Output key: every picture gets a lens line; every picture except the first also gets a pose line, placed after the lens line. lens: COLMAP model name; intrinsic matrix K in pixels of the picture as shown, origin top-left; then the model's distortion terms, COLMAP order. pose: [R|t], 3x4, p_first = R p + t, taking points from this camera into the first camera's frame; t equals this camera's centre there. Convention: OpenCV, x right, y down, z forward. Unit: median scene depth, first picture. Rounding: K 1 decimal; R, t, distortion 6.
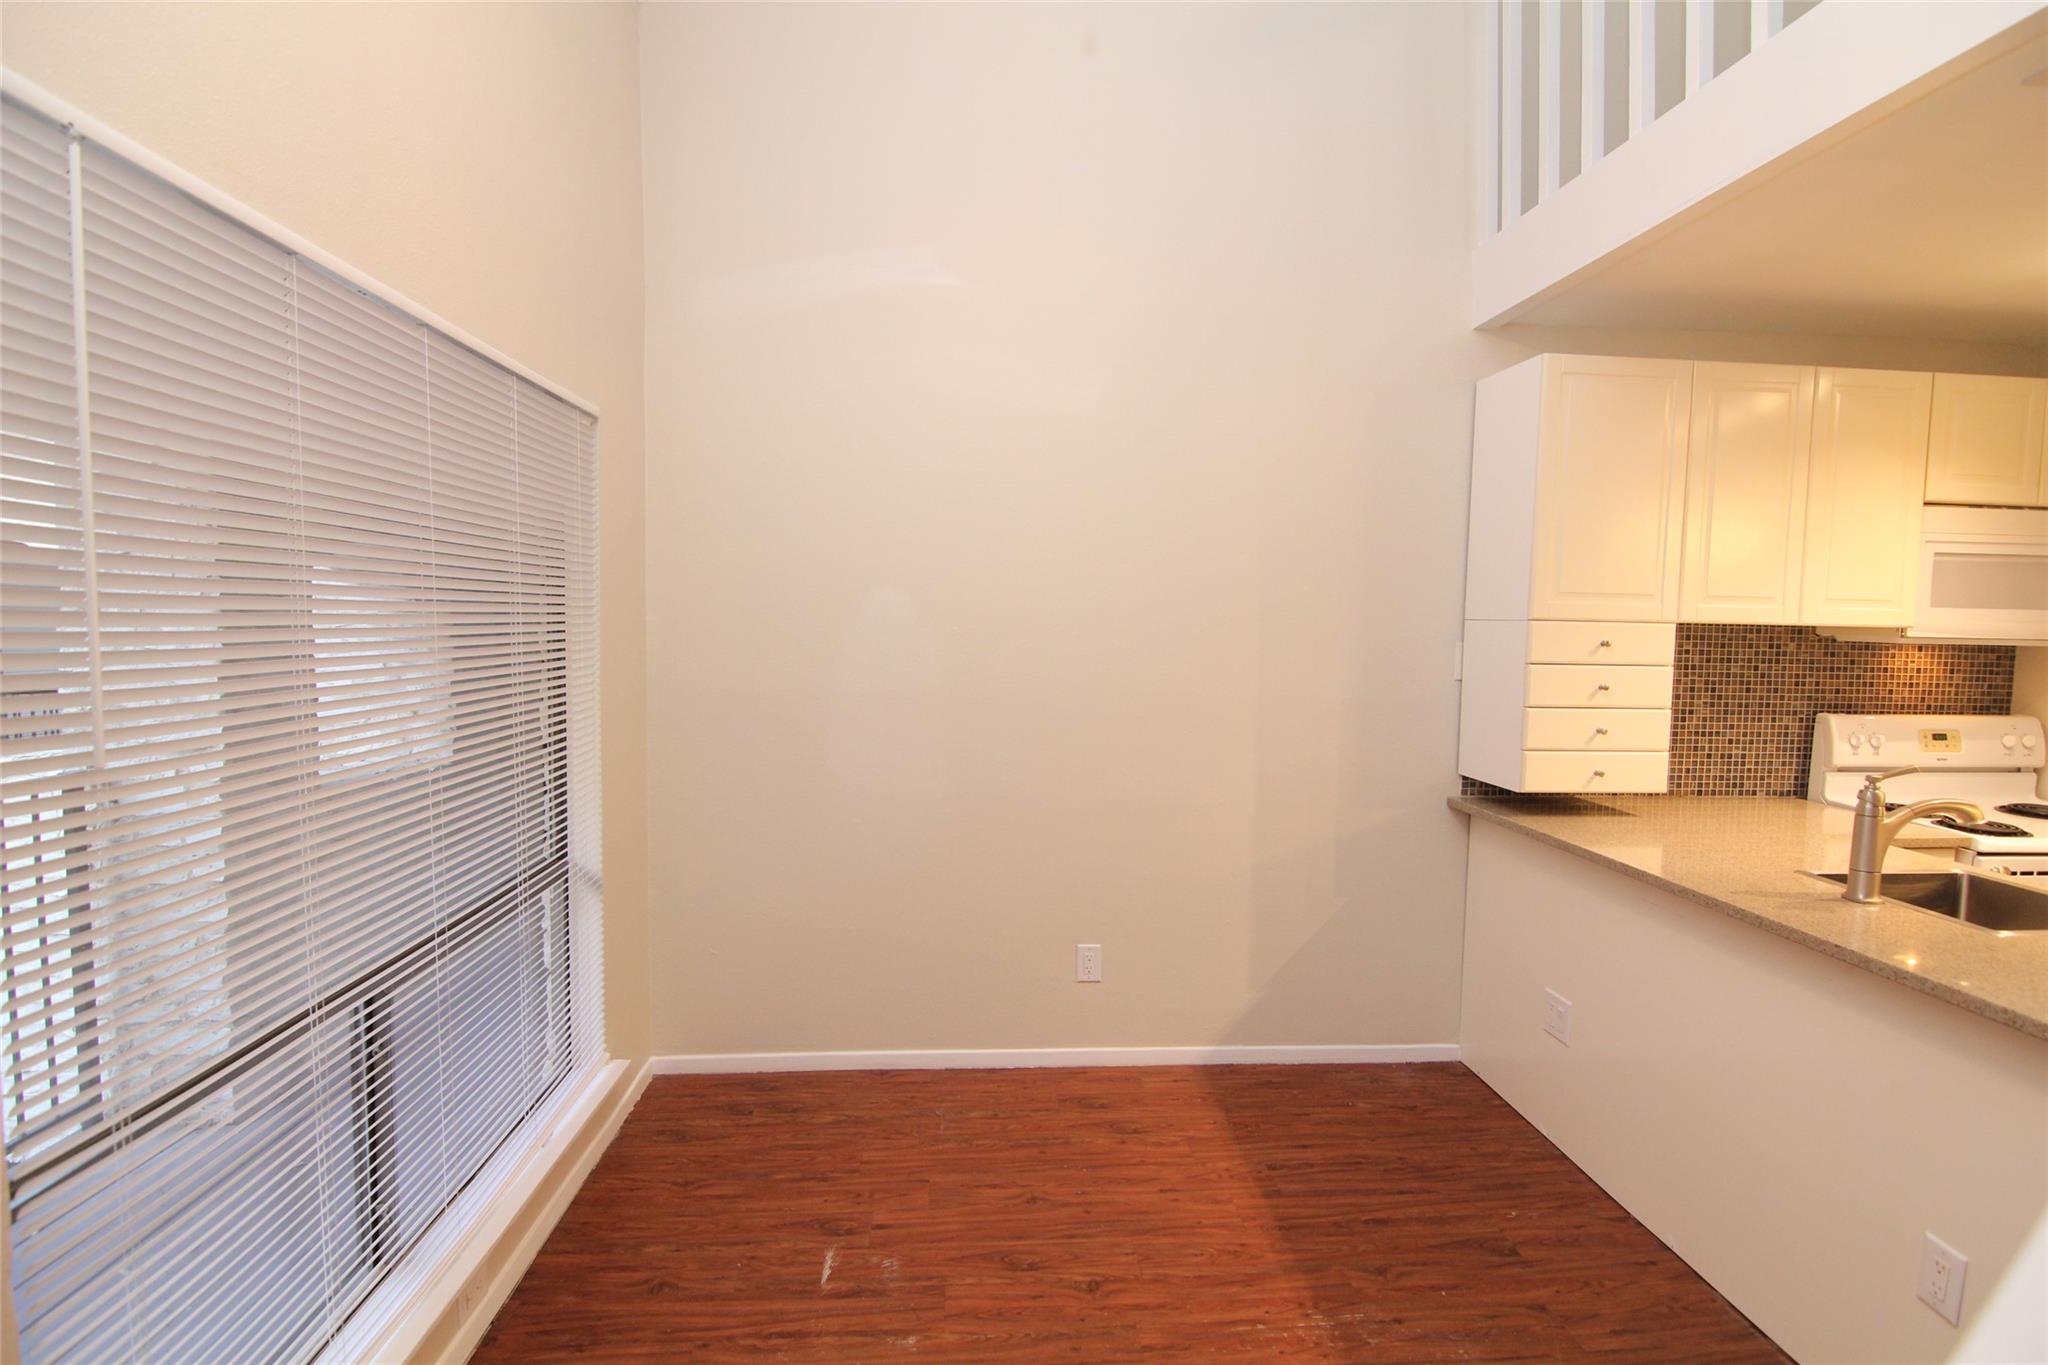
lens RADIAL K [[1037.6, 0, 1035.3], [0, 1037.6, 695.7], [0, 0, 1]] dist [-0.003456, -0.012478]
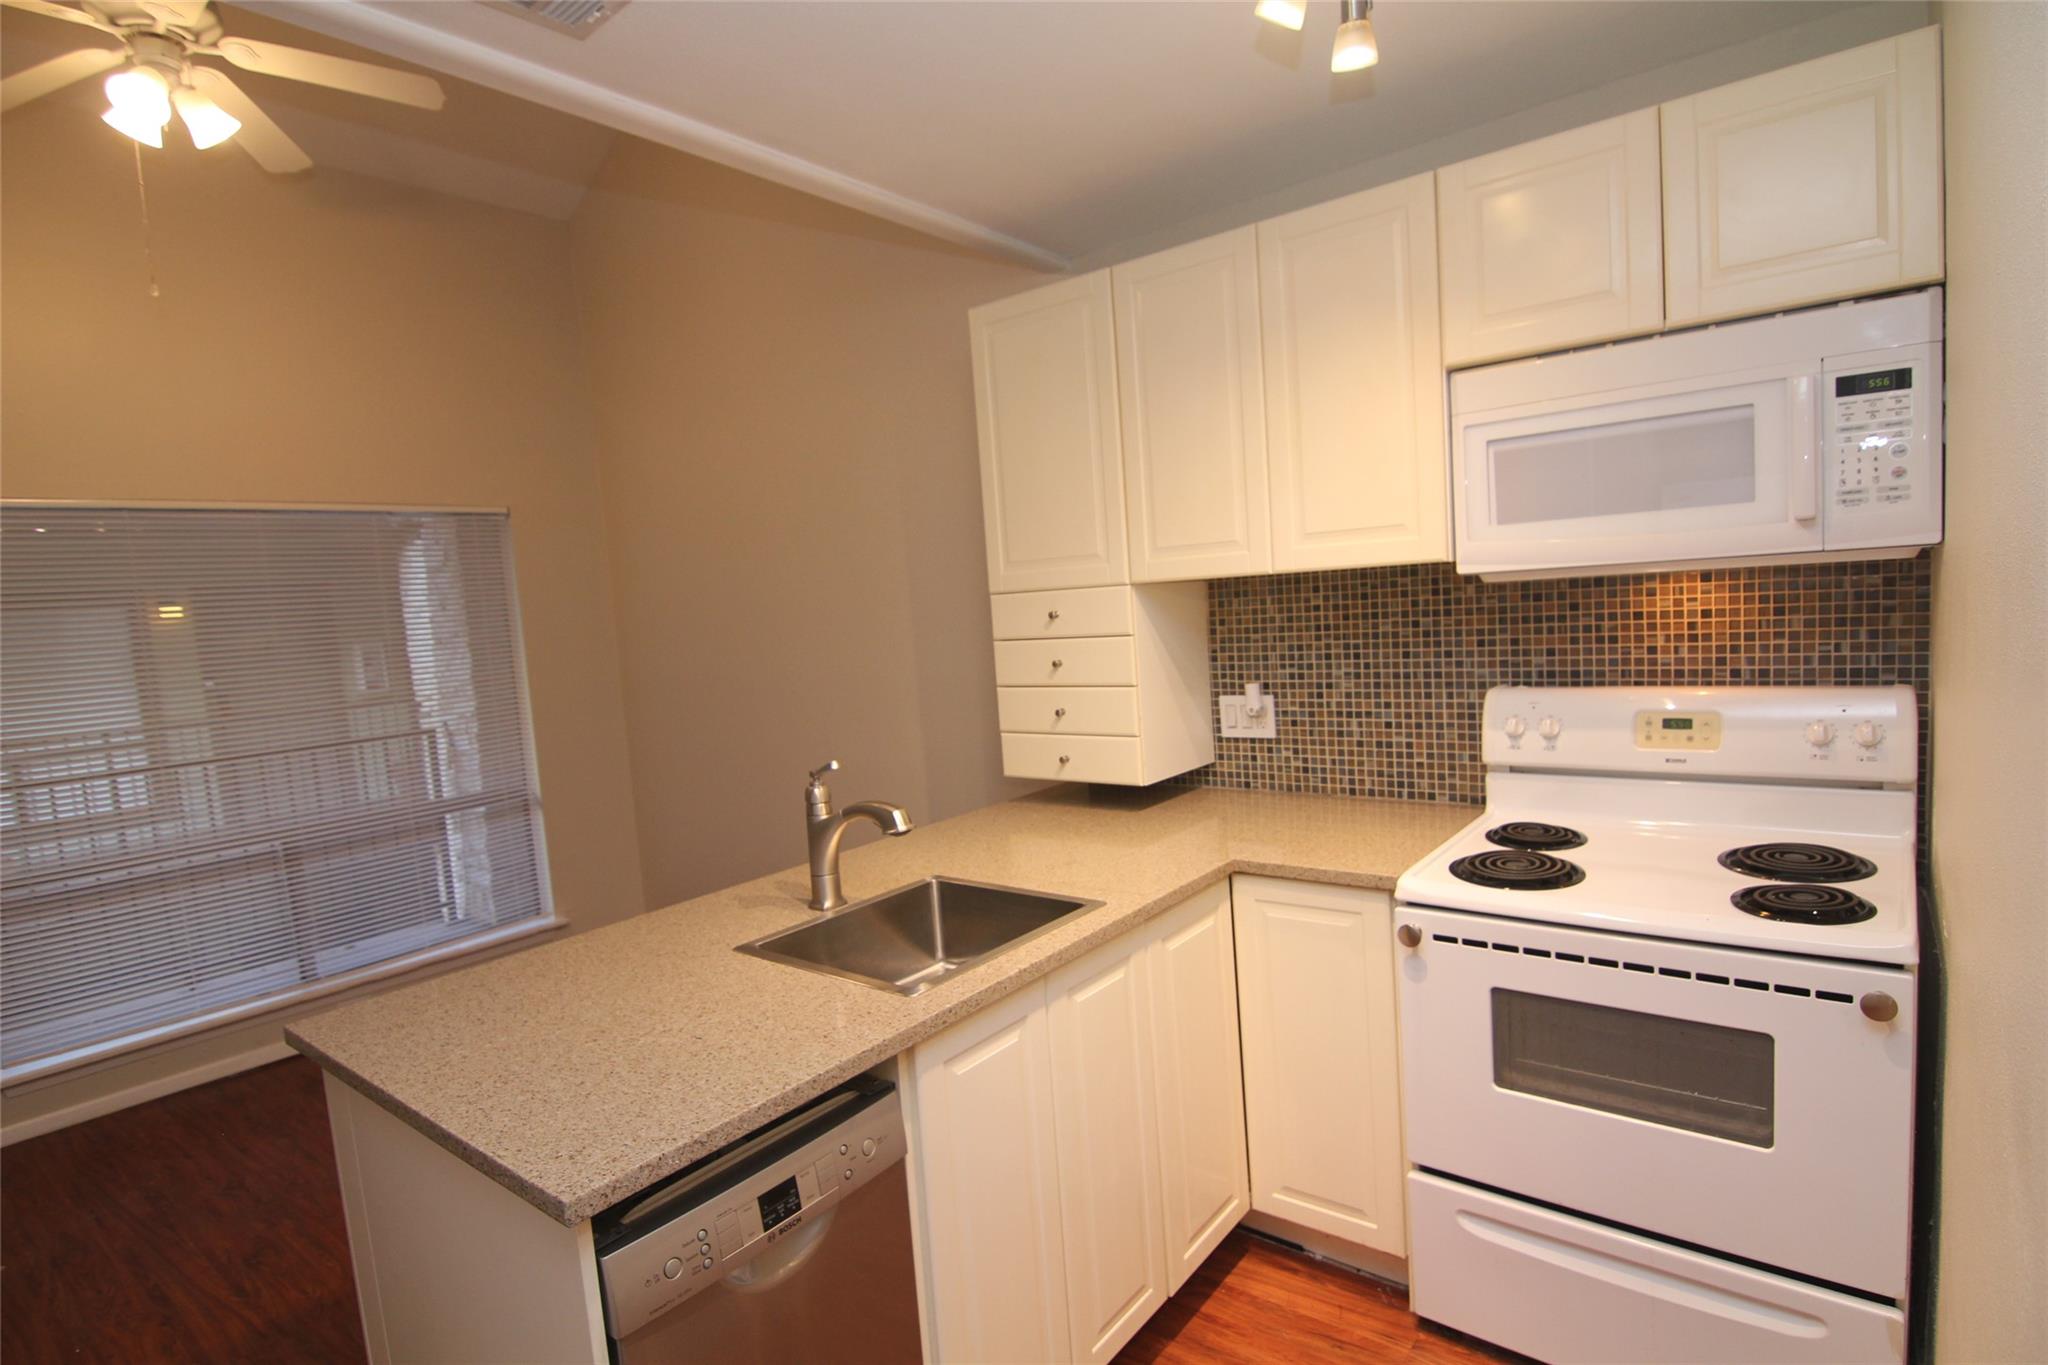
lens RADIAL K [[1037.6, 0, 1035.3], [0, 1037.6, 695.7], [0, 0, 1]] dist [-0.003456, -0.012478]
pose [[0.736803, -0.003524, -0.676098, 0.993459], [0.031427, 0.999084, 0.029042, -0.006087], [0.675376, -0.042646, 0.736239, 0.286382]]
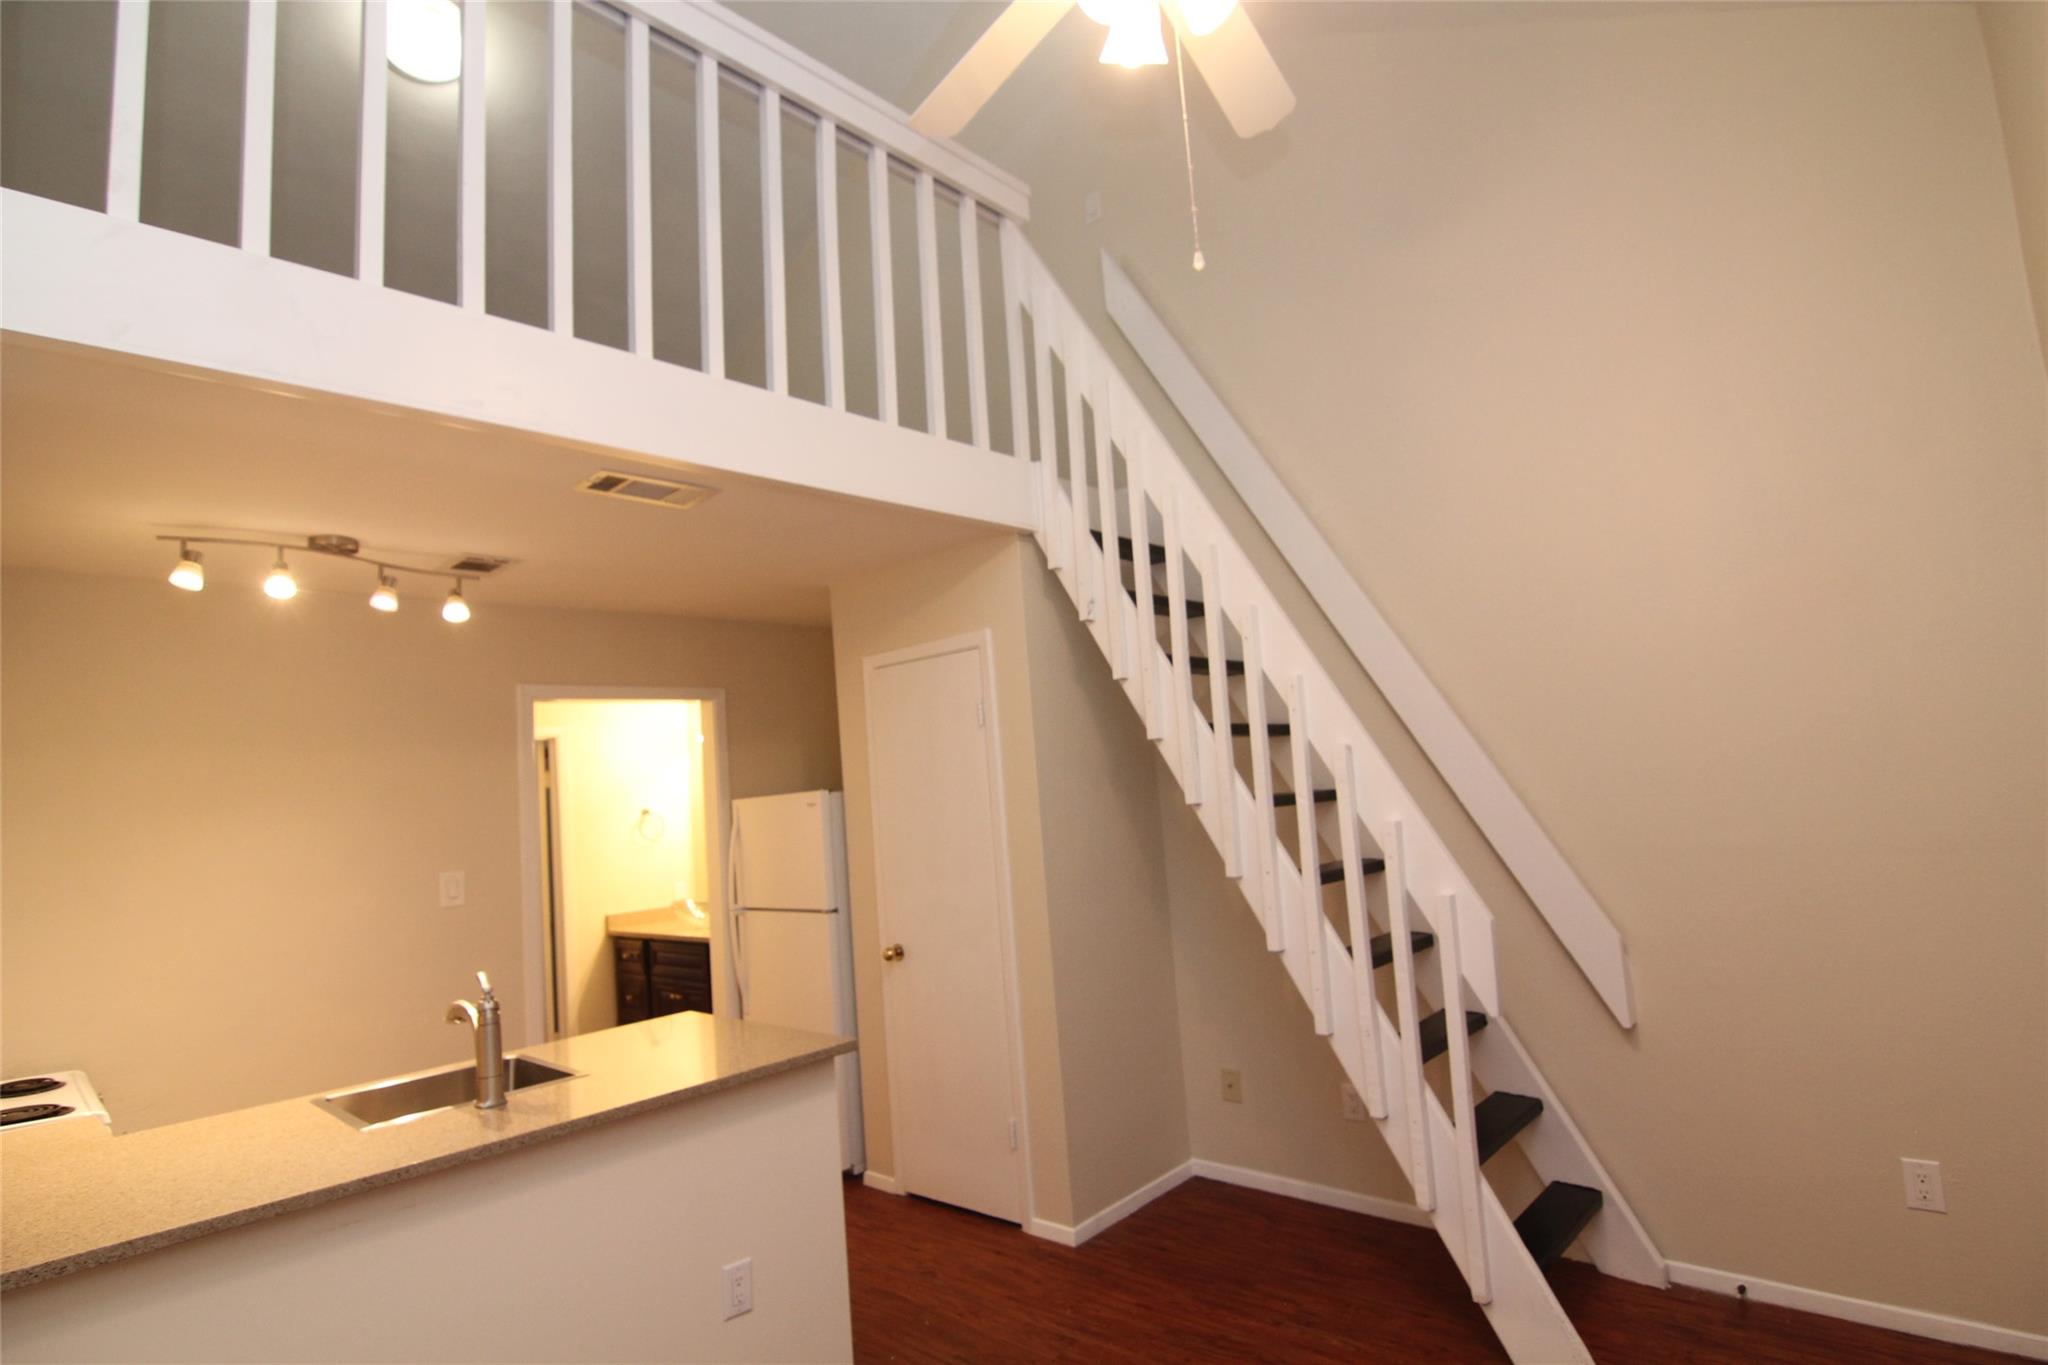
lens RADIAL K [[1037.6, 0, 1035.3], [0, 1037.6, 695.7], [0, 0, 1]] dist [-0.003456, -0.012478]
pose [[-0.691723, 0.103740, 0.714673, -0.263639], [0.118687, 0.992502, -0.029193, -0.081712], [-0.712343, 0.064629, -0.698849, 0.840028]]
